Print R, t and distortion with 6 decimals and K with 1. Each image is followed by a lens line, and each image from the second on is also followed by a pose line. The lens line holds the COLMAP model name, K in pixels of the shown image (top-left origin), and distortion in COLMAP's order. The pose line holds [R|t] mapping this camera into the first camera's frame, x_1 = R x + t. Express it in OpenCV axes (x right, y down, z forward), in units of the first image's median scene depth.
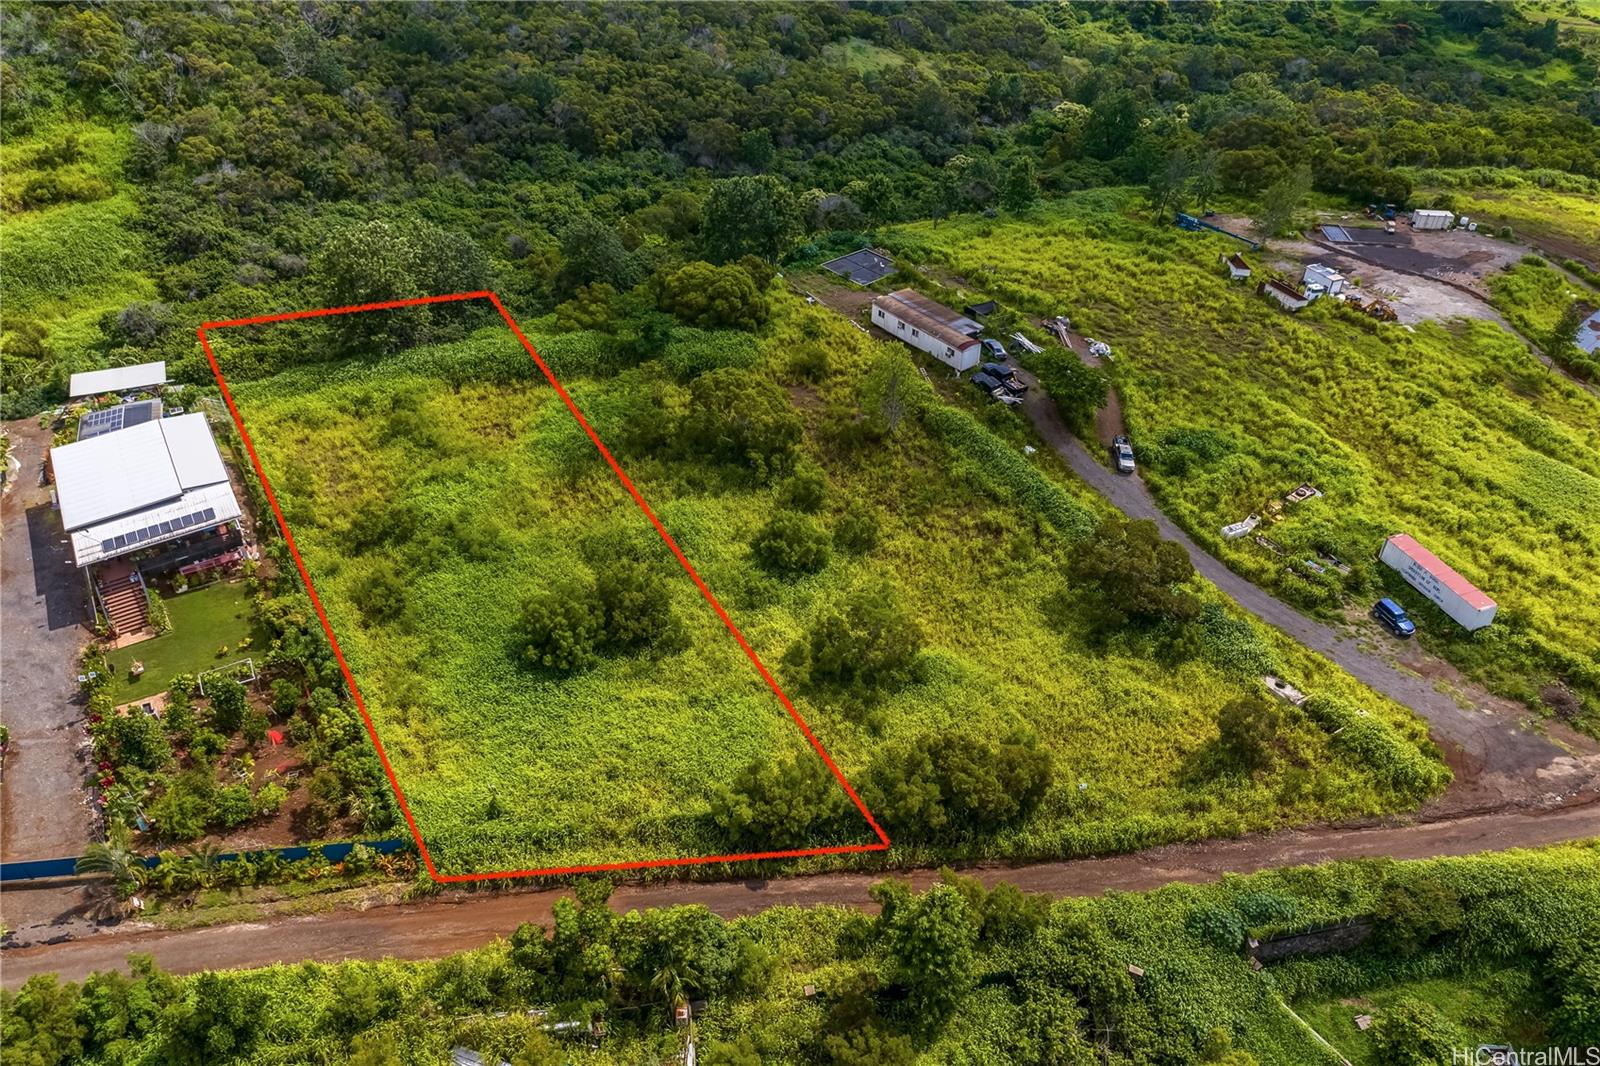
lens RADIAL K [[1128.4, 0, 803.0], [0, 1128.4, 527.3], [0, 0, 1]] dist [-0.037455, 0.004954]
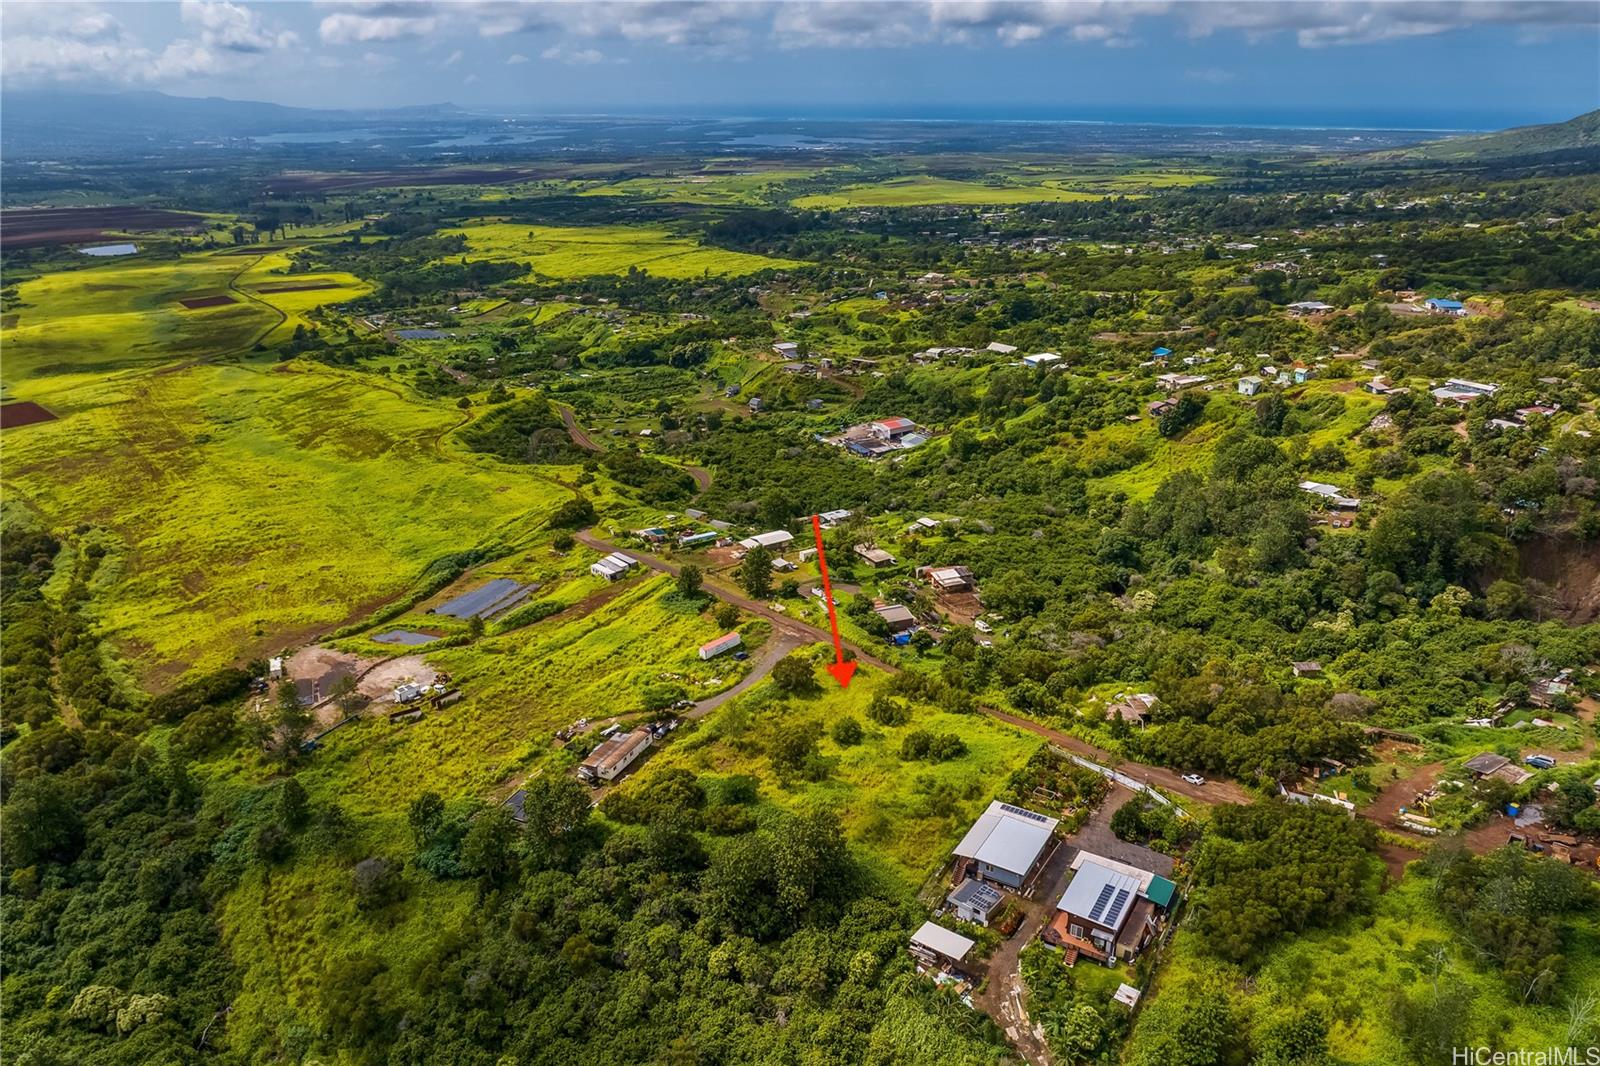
lens RADIAL K [[1140.2, 0, 800.0], [0, 1140.2, 533.0], [0, 0, 1]] dist [-0.030400, -0.000738]
pose [[-0.437730, -0.326824, 0.837603, -1.636073], [0.545125, 0.644370, 0.536308, -1.424400], [-0.715004, 0.691357, -0.103900, 0.921680]]
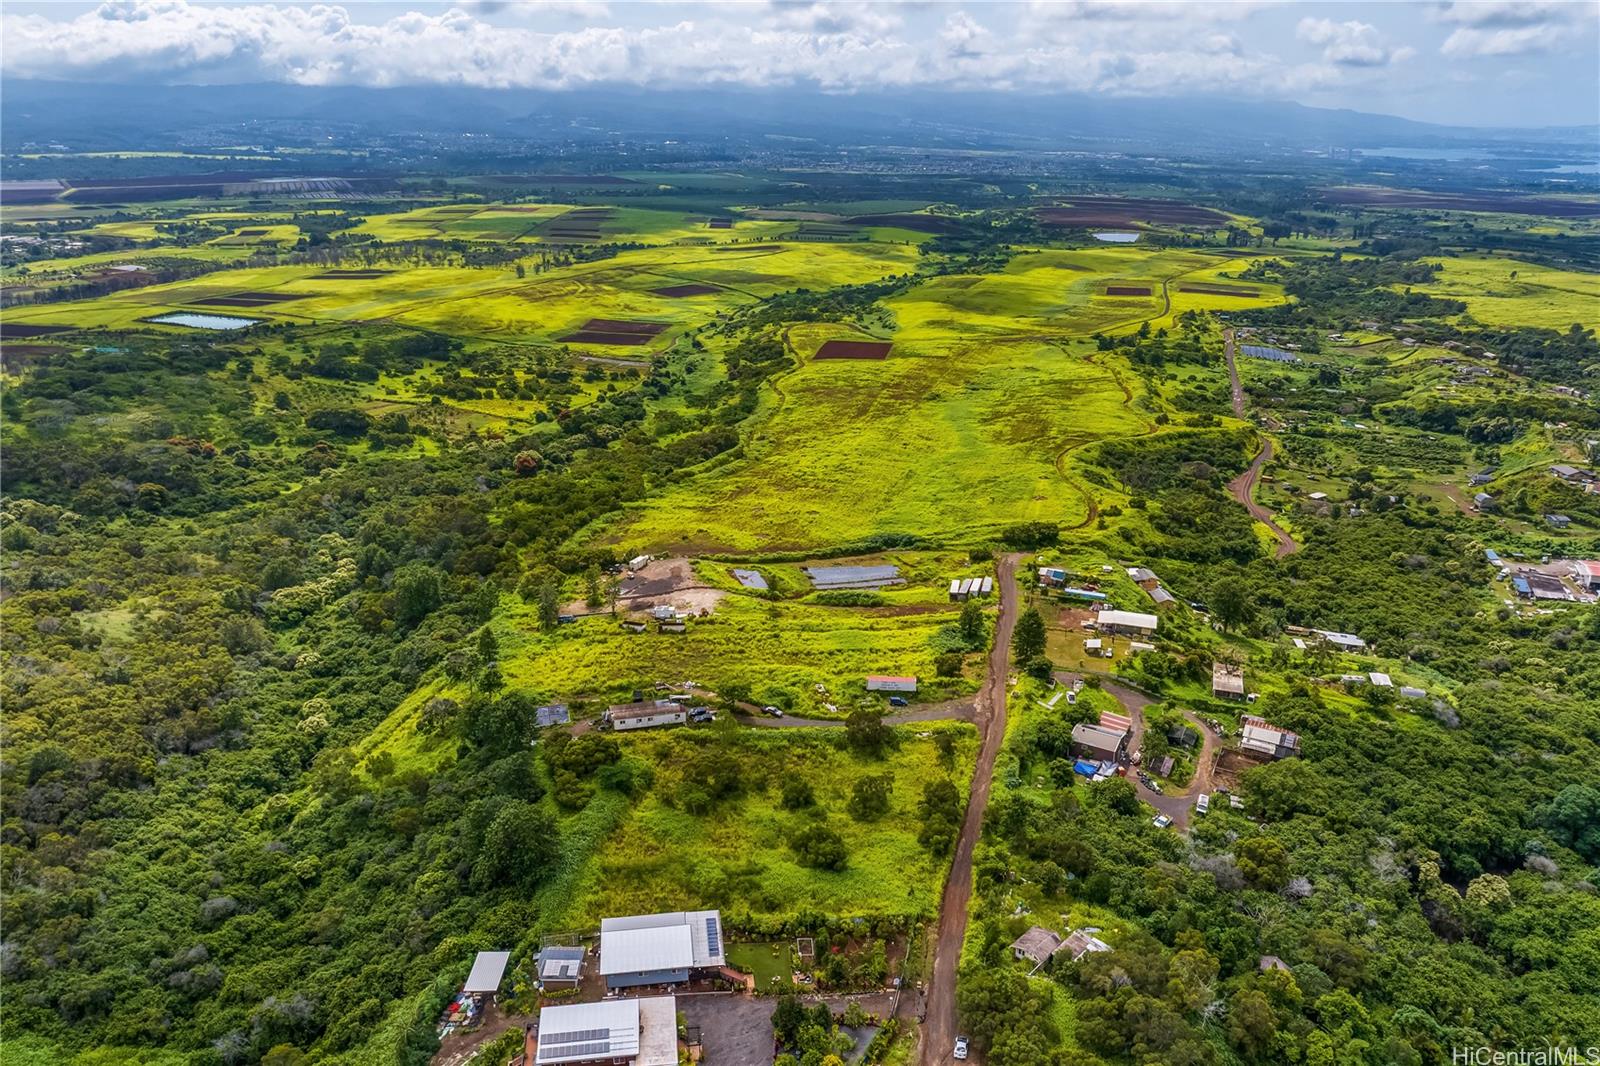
lens RADIAL K [[1115.2, 0, 805.5], [0, 1115.2, 535.7], [0, 0, 1]] dist [-0.037107, 0.004770]
pose [[0.419473, -0.329947, 0.845681, -1.480099], [0.543000, 0.837760, 0.057519, -0.467221], [-0.727457, 0.435077, 0.530579, -0.335242]]
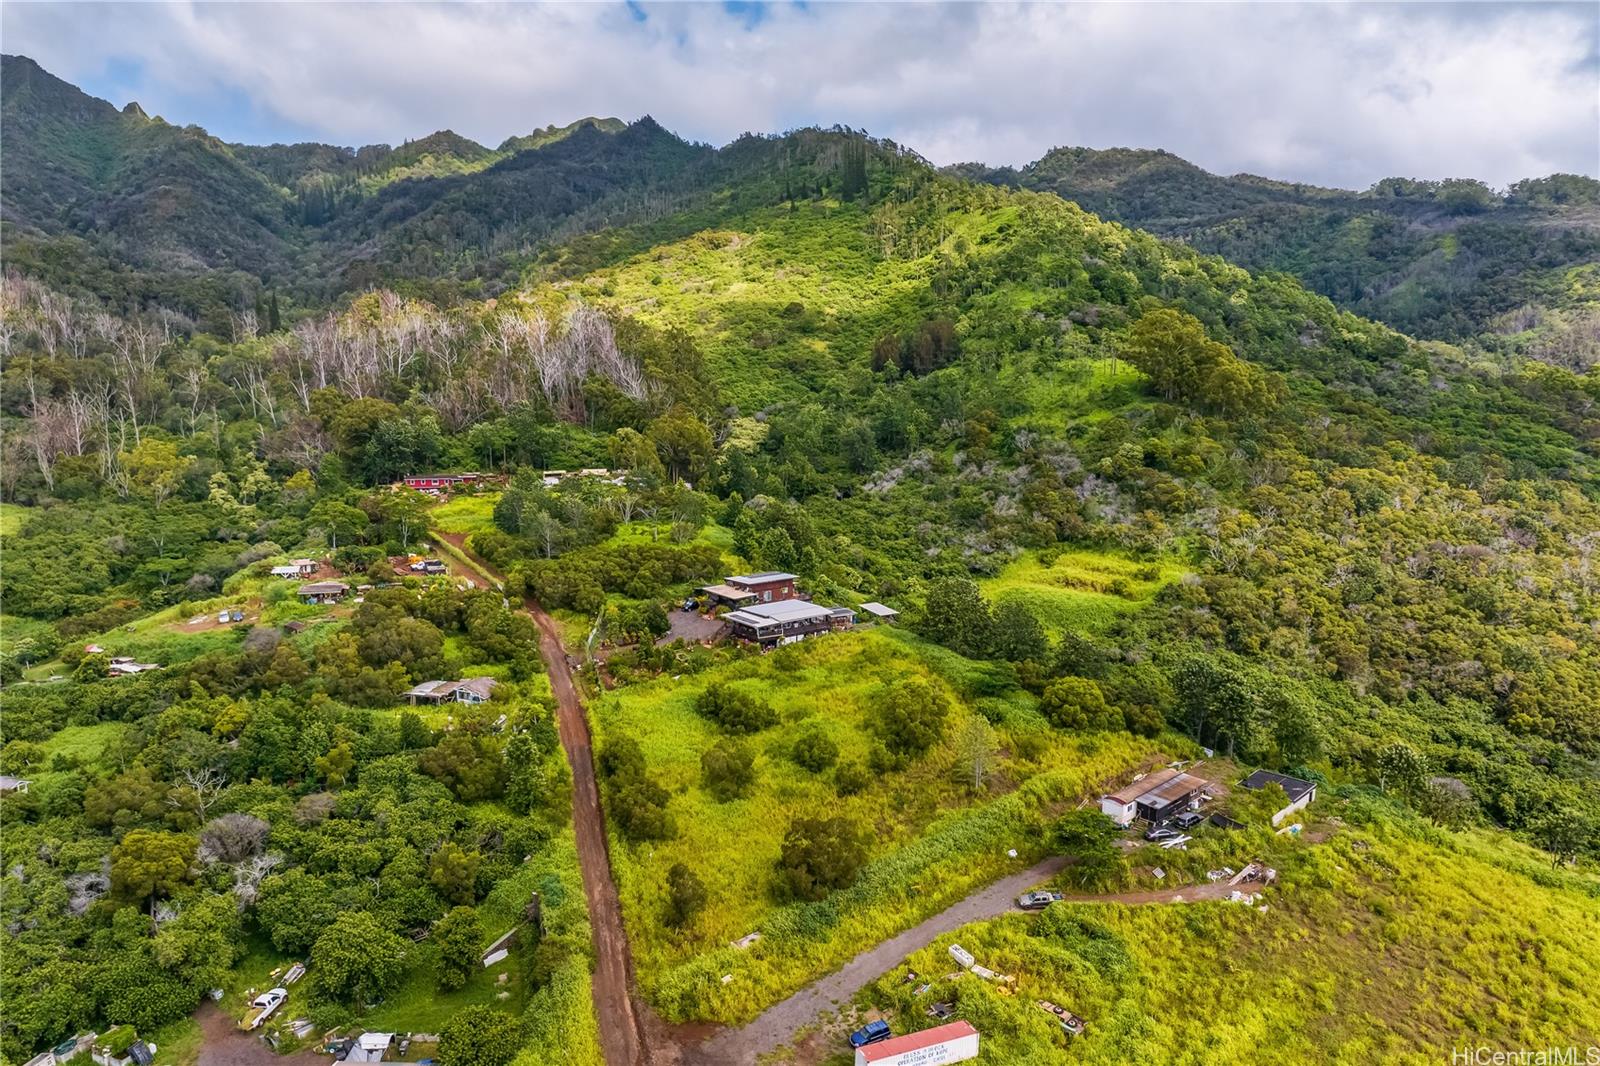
lens RADIAL K [[1115.2, 0, 805.5], [0, 1115.2, 535.7], [0, 0, 1]] dist [-0.037107, 0.004770]
pose [[0.088857, 0.157955, -0.983440, 1.457190], [-0.607395, 0.791114, 0.072185, -0.322655], [0.789415, 0.590923, 0.166237, 0.489360]]
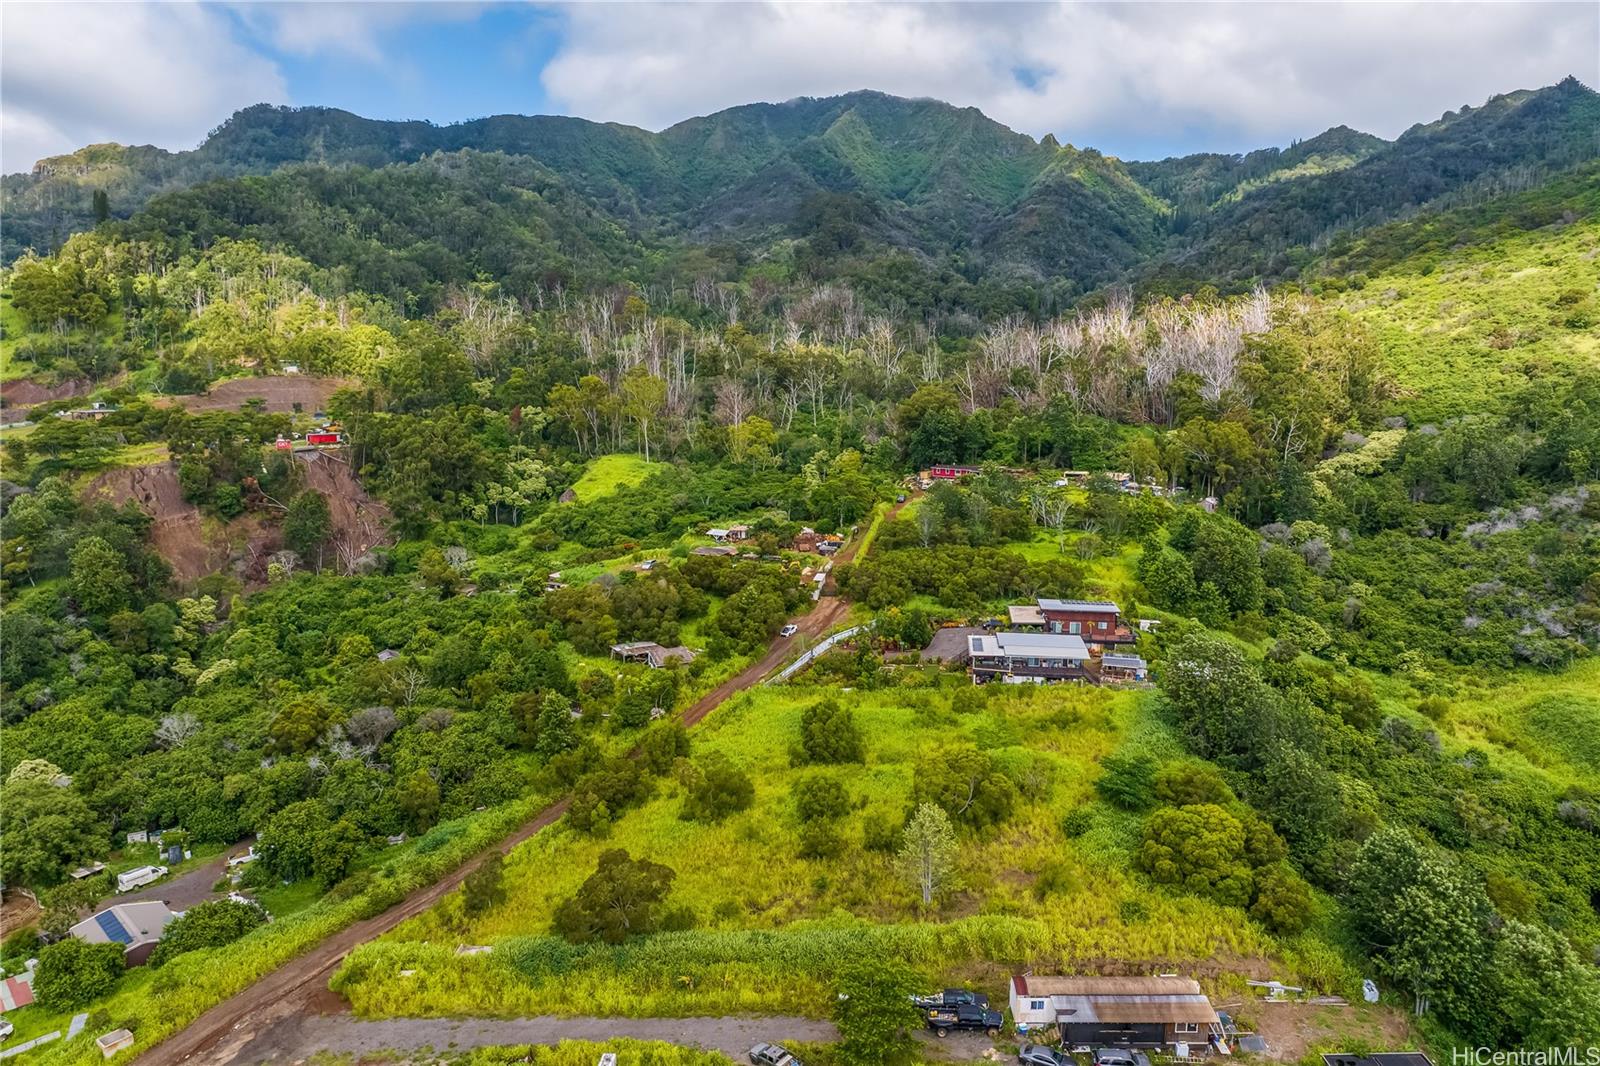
lens RADIAL K [[1115.2, 0, 805.5], [0, 1115.2, 535.7], [0, 0, 1]] dist [-0.037107, 0.004770]
pose [[-0.636062, 0.112766, -0.763354, 0.943481], [-0.478217, 0.718773, 0.504652, -0.832275], [0.605586, 0.686039, -0.403258, 1.224996]]
